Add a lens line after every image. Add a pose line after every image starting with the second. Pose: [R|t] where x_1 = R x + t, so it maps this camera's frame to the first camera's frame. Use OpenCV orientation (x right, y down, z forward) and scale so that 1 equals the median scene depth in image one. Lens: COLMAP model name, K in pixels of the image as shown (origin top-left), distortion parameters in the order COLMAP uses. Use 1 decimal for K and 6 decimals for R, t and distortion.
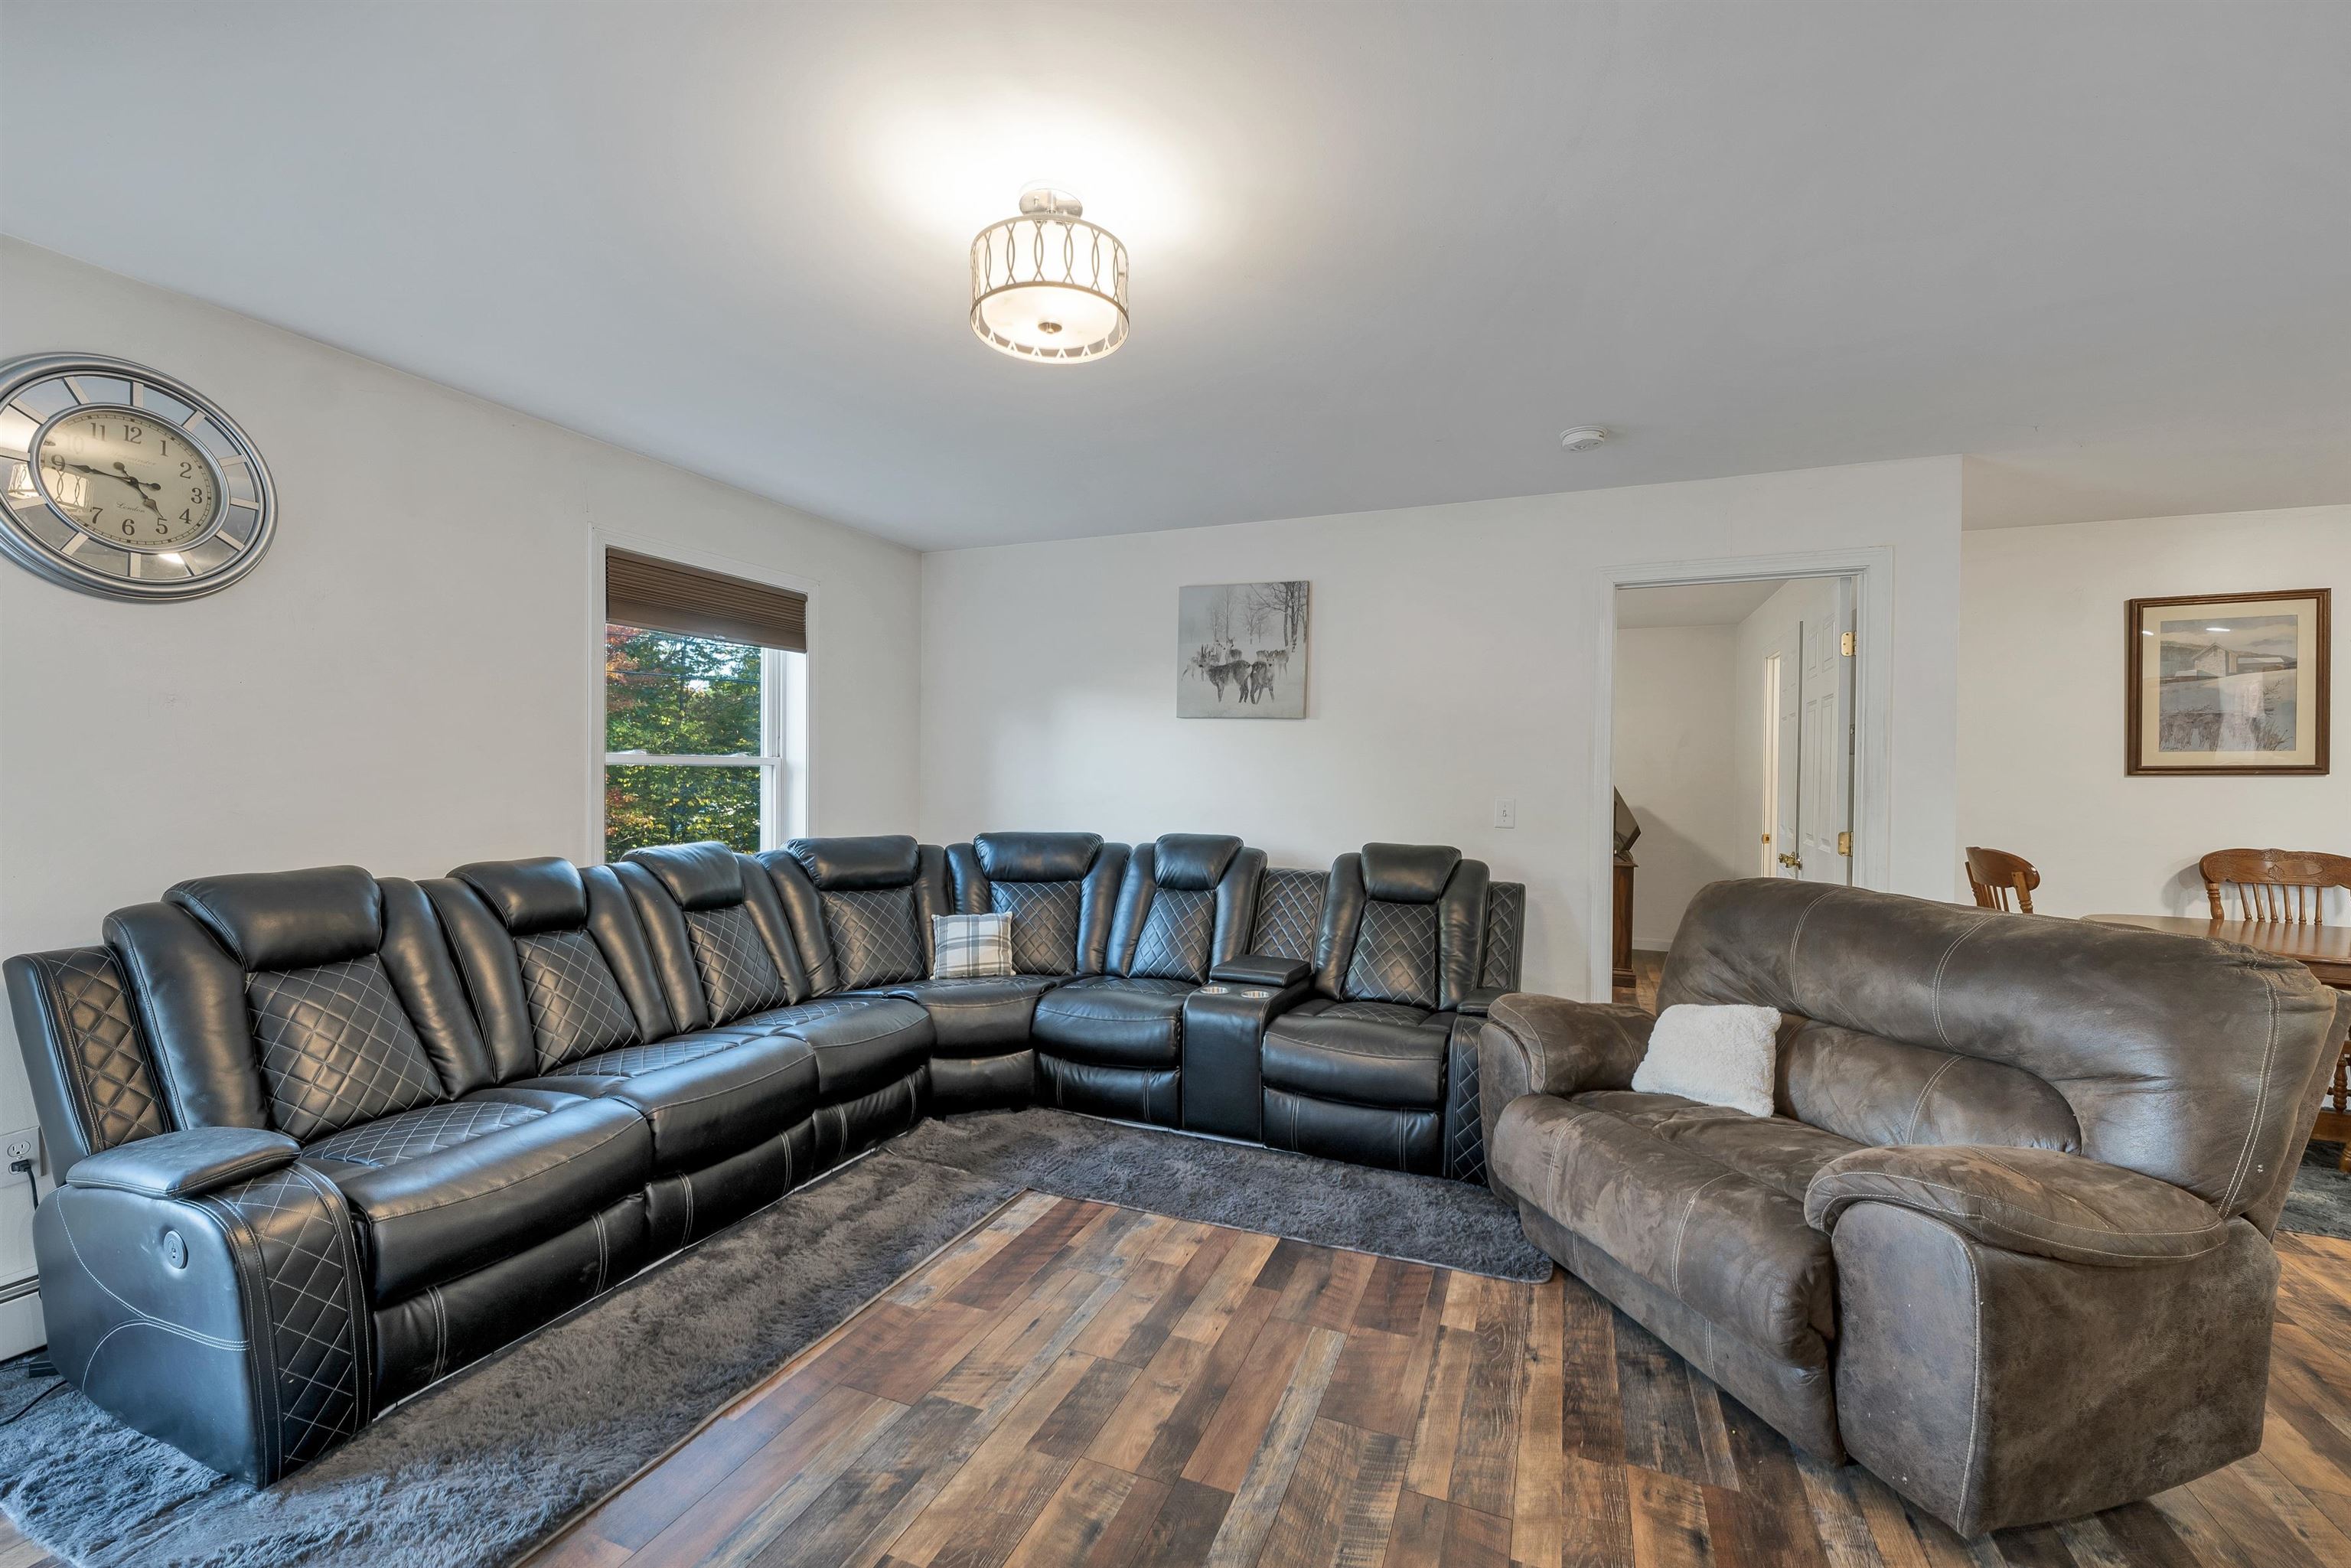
lens RADIAL K [[963.7, 0, 1175.5], [0, 963.7, 784.0], [0, 0, 1]] dist [0.001556, -0.000109]
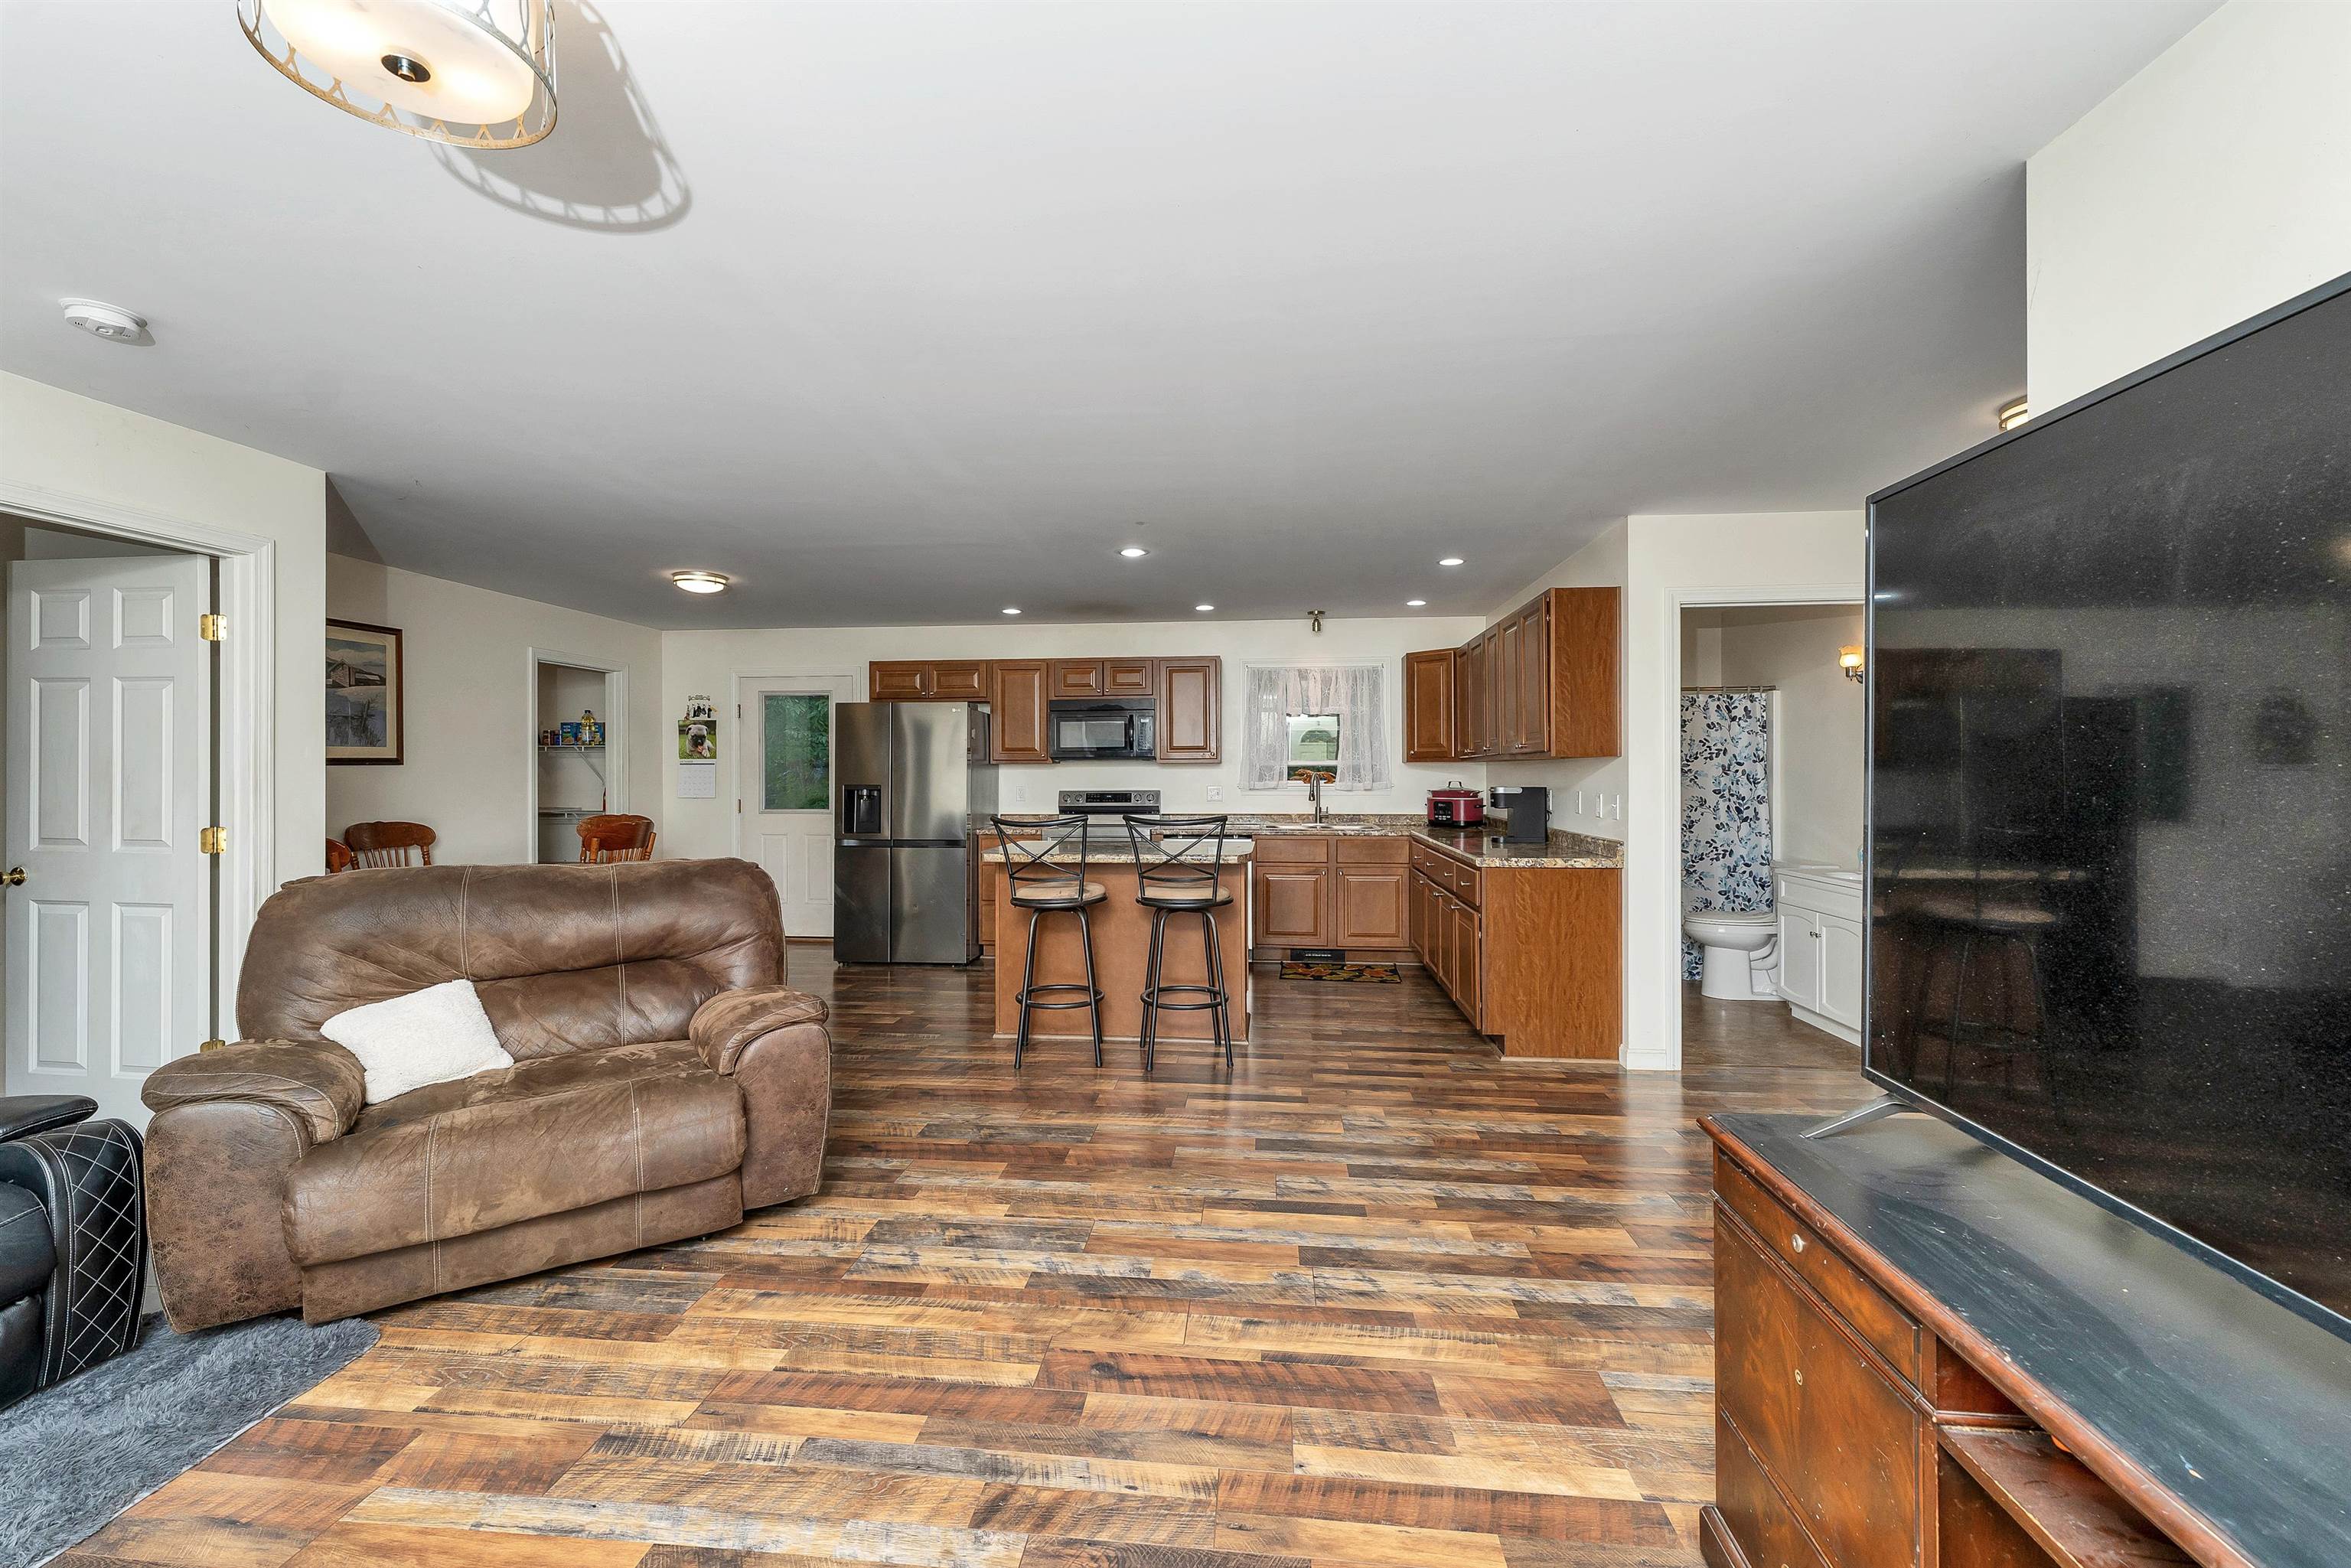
lens RADIAL K [[965.6, 0, 1167.4], [0, 965.6, 769.0], [0, 0, 1]] dist [-0.000204, -0.000124]
pose [[-0.285704, -0.006000, 0.958299, -0.430952], [0.004177, 0.999963, 0.007506, -0.009514], [-0.958309, 0.006147, -0.285669, 0.347095]]
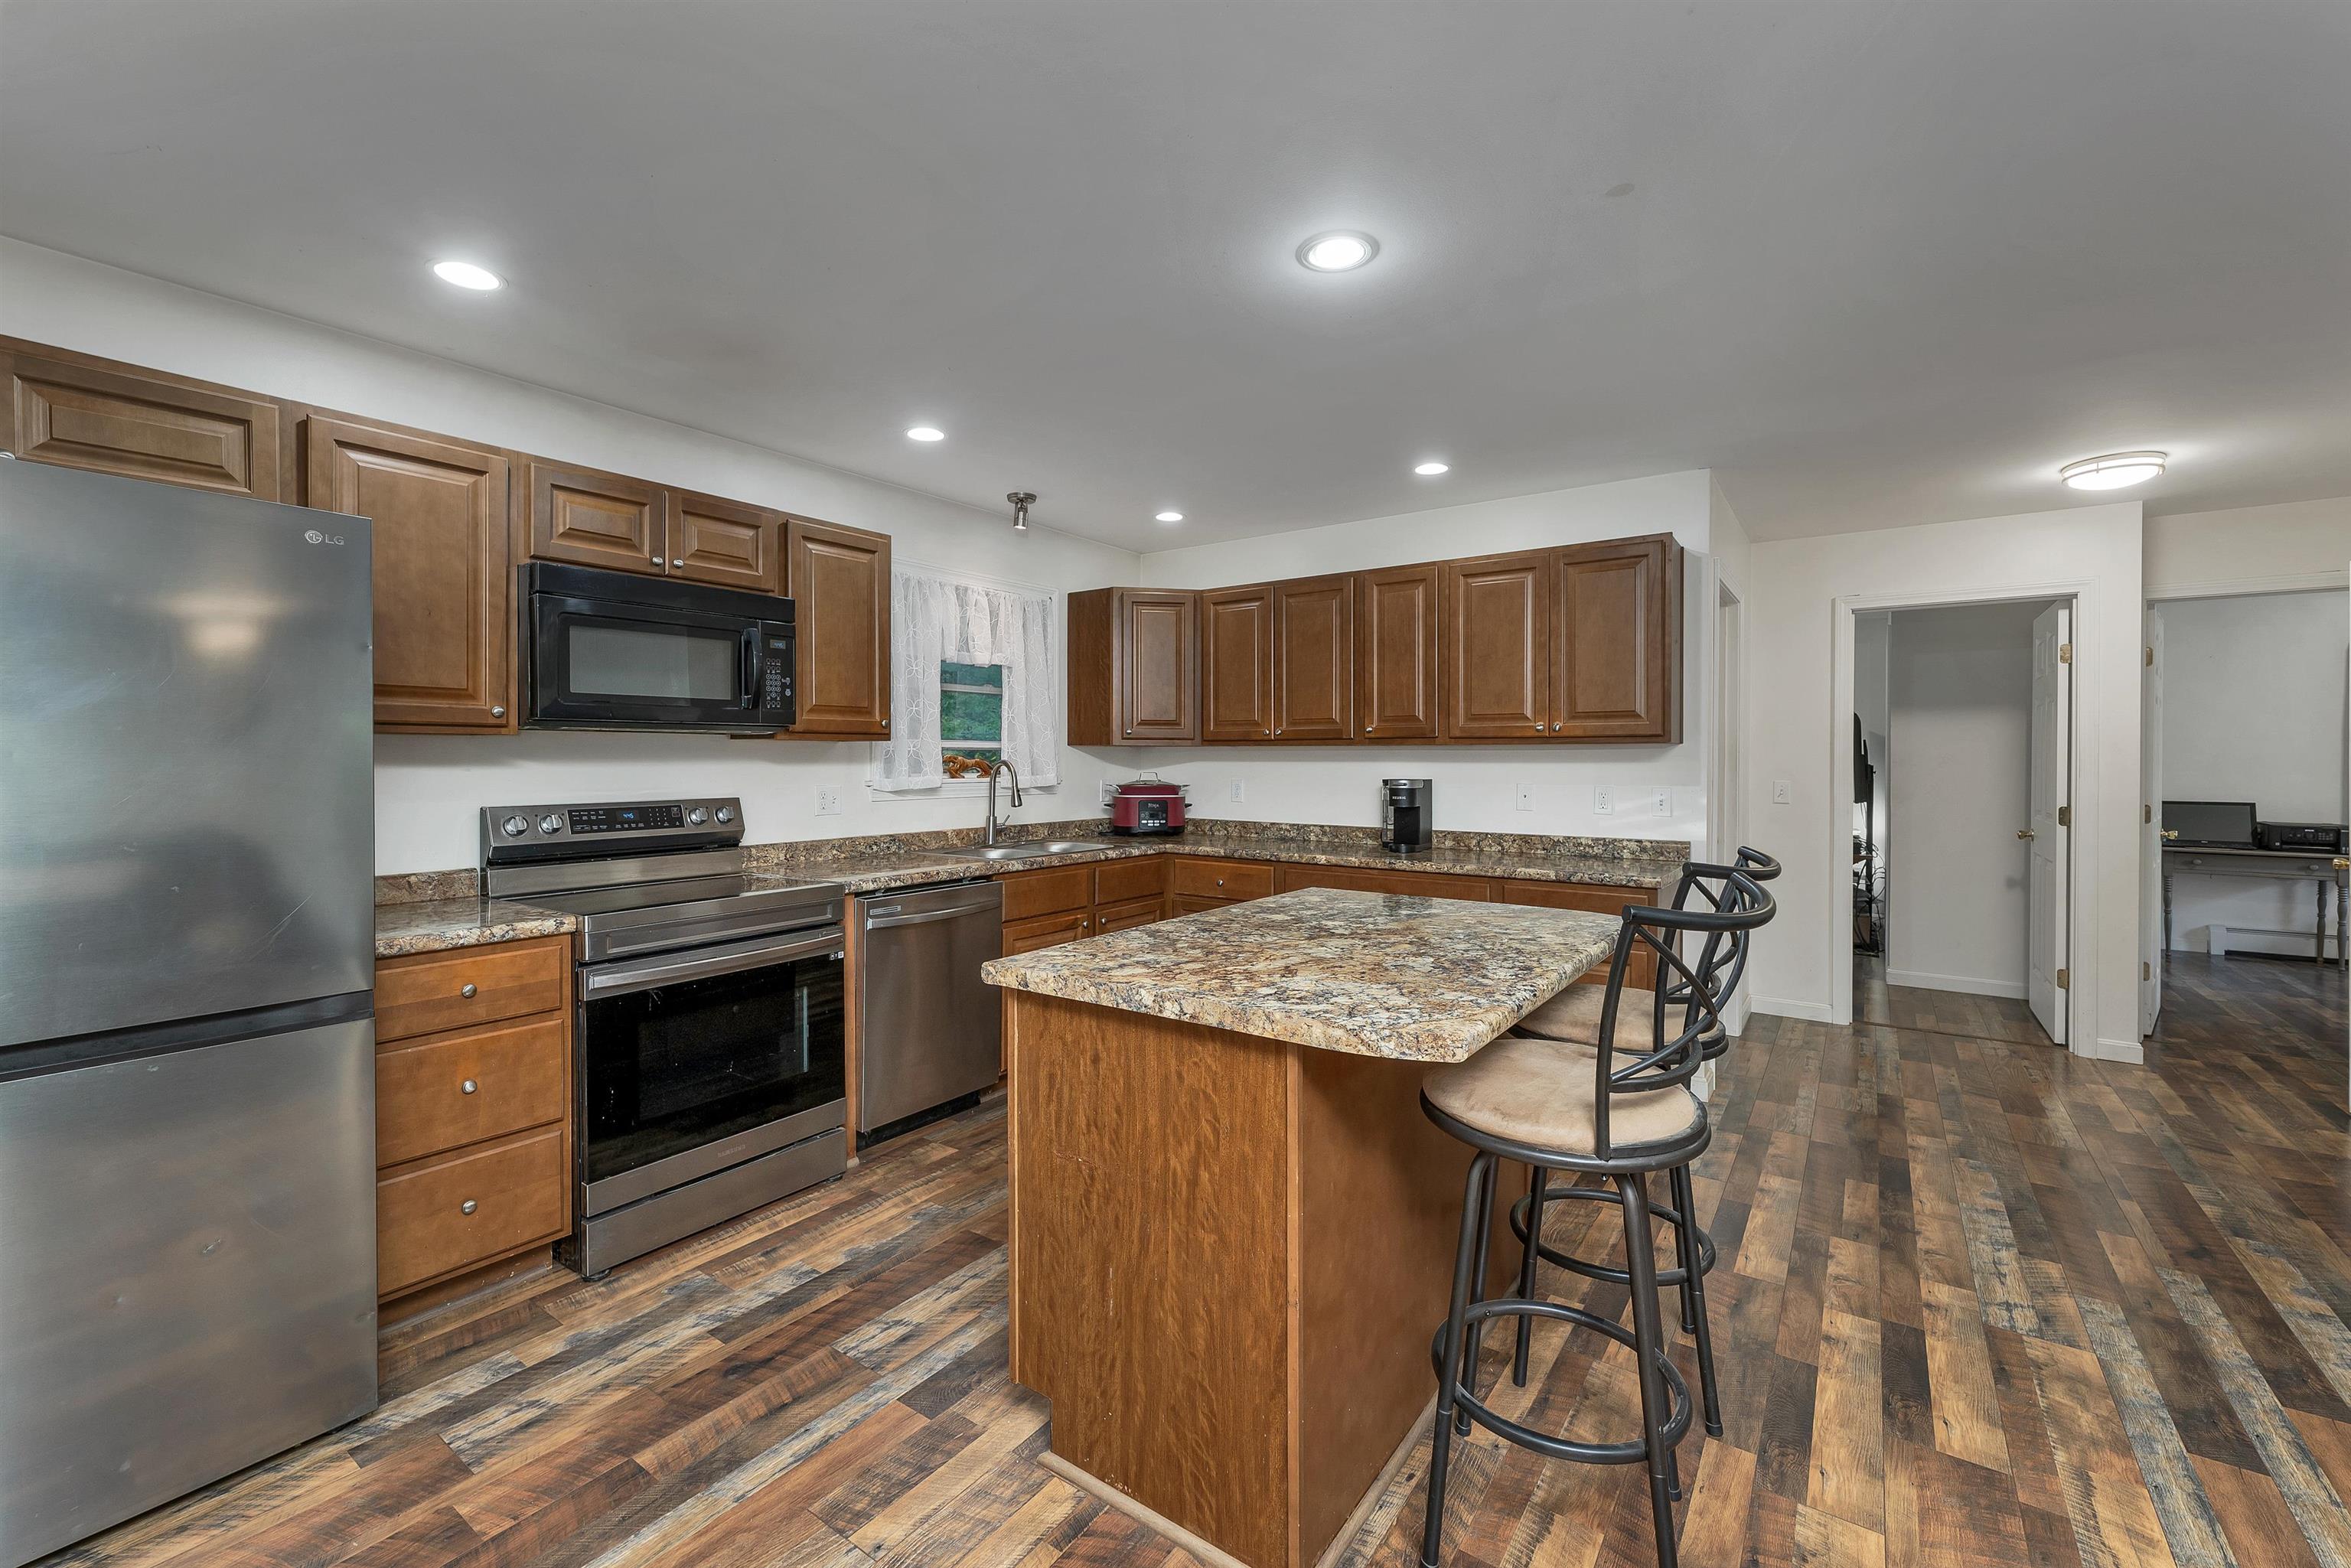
lens RADIAL K [[962.8, 0, 1170.7], [0, 962.8, 765.8], [0, 0, 1]] dist [-0.000782, -0.000289]
pose [[-0.971704, -0.012494, 0.235873, 0.755746], [-0.009596, 0.999864, 0.013431, 0.001355], [-0.236008, 0.010788, -0.971691, 0.581362]]
